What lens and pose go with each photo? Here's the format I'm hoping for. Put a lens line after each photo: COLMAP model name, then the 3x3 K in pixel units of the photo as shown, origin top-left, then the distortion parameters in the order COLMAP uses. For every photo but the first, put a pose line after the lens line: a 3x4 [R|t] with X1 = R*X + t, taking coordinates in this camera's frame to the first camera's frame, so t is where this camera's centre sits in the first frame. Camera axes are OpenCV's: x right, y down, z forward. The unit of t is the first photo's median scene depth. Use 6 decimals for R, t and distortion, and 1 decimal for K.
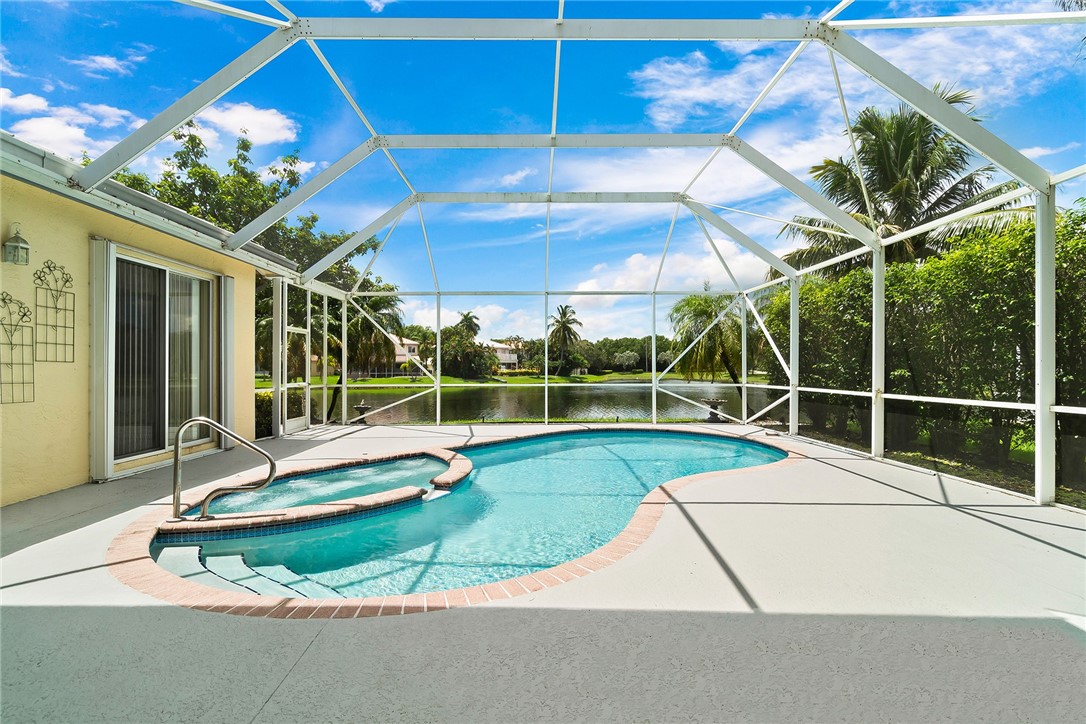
lens RADIAL K [[468.4, 0, 532.3], [0, 468.4, 368.7], [0, 0, 1]] dist [-0.002261, 0.000181]
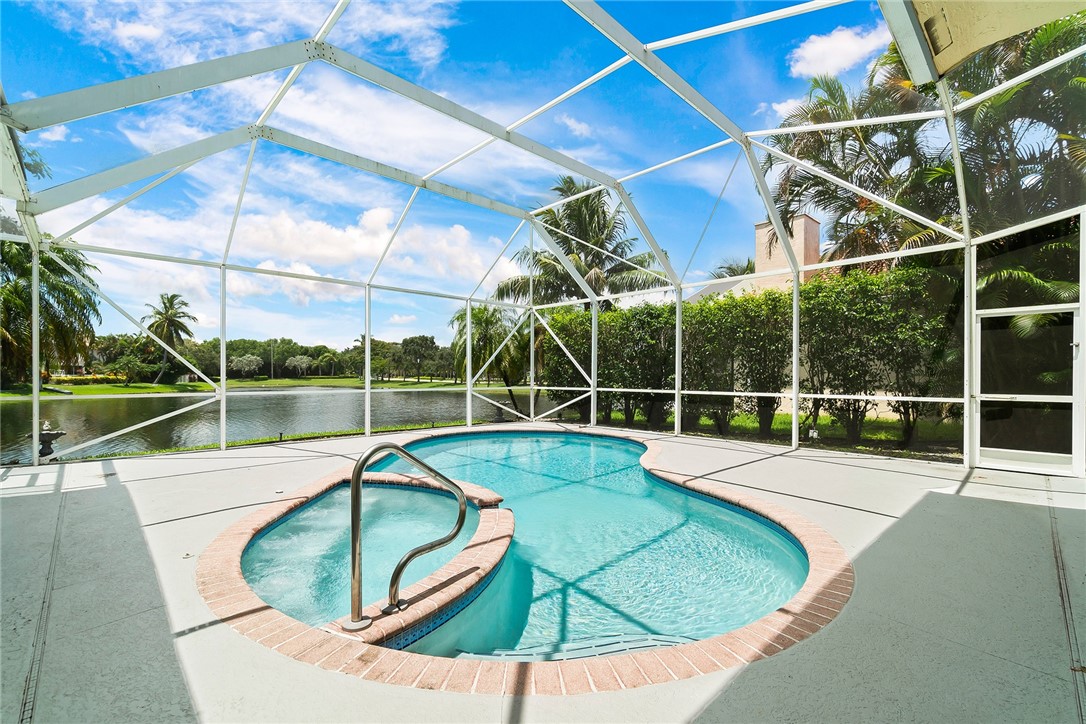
lens RADIAL K [[472.8, 0, 529.4], [0, 472.8, 366.4], [0, 0, 1]] dist [-0.000085, -0.000146]
pose [[0.725540, 0.017340, 0.687962, -0.443399], [-0.003847, 0.999769, -0.021143, 0.008638], [-0.688169, 0.012694, 0.725439, 0.188987]]
